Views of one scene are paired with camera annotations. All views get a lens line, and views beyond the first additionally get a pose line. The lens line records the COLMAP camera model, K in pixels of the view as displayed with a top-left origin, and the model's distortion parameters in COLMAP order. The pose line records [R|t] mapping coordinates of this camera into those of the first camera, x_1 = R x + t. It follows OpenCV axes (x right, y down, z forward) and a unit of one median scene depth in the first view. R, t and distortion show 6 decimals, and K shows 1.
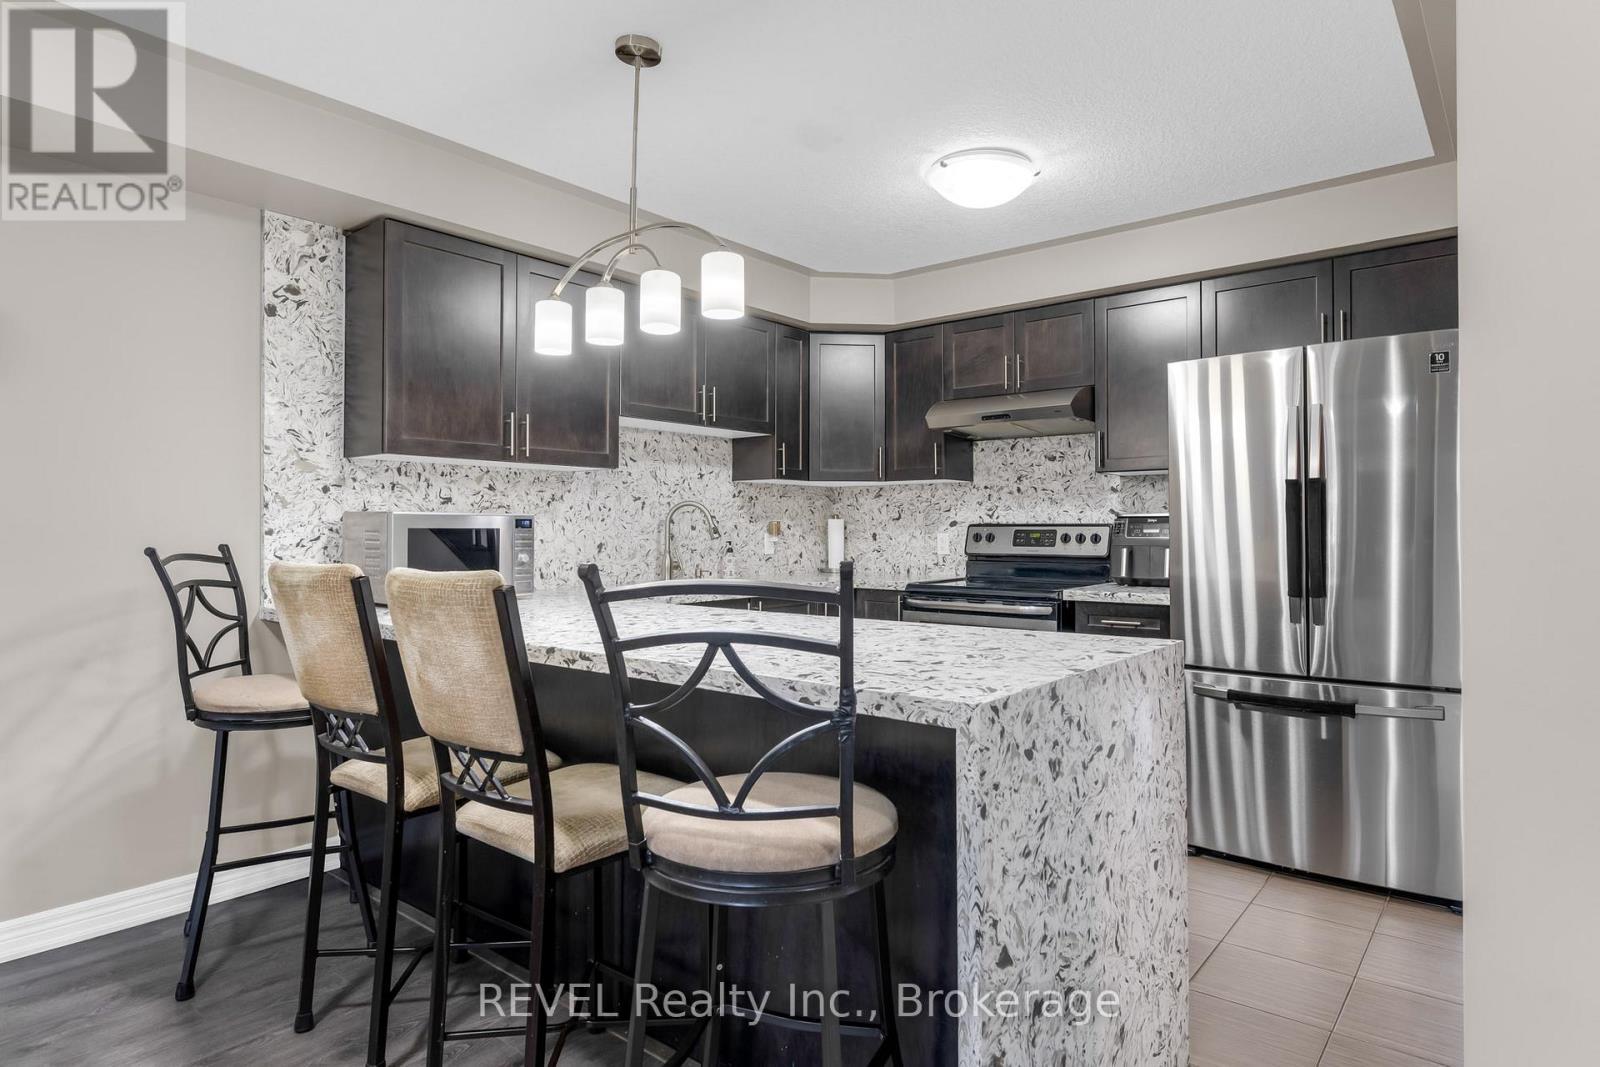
lens RADIAL K [[915.4, 0, 799.8], [0, 915.4, 517.5], [0, 0, 1]] dist [-0.000730, 0.000192]
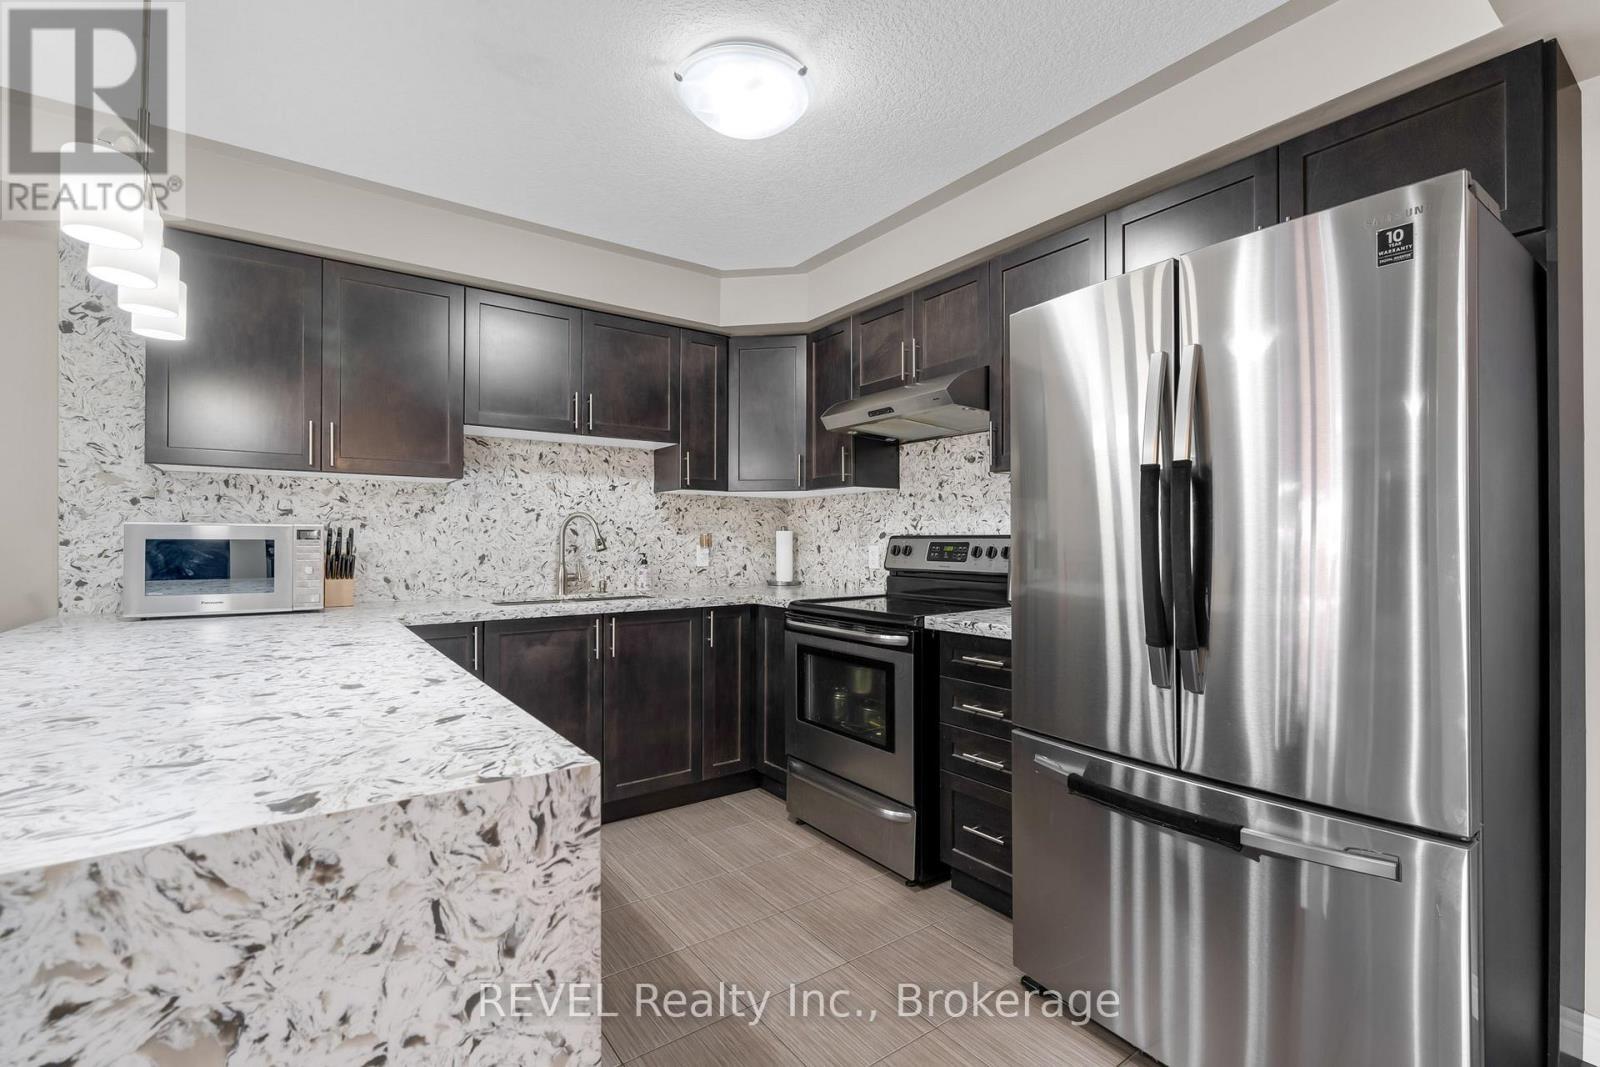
lens RADIAL K [[711.4, 0, 800.0], [0, 711.4, 533.5], [0, 0, 1]] dist [0.001992, 0.000426]
pose [[0.964664, -0.001554, -0.263479, 0.303775], [0.001882, 0.999998, 0.000992, 0.004366], [0.263477, -0.001453, 0.964665, 0.316056]]
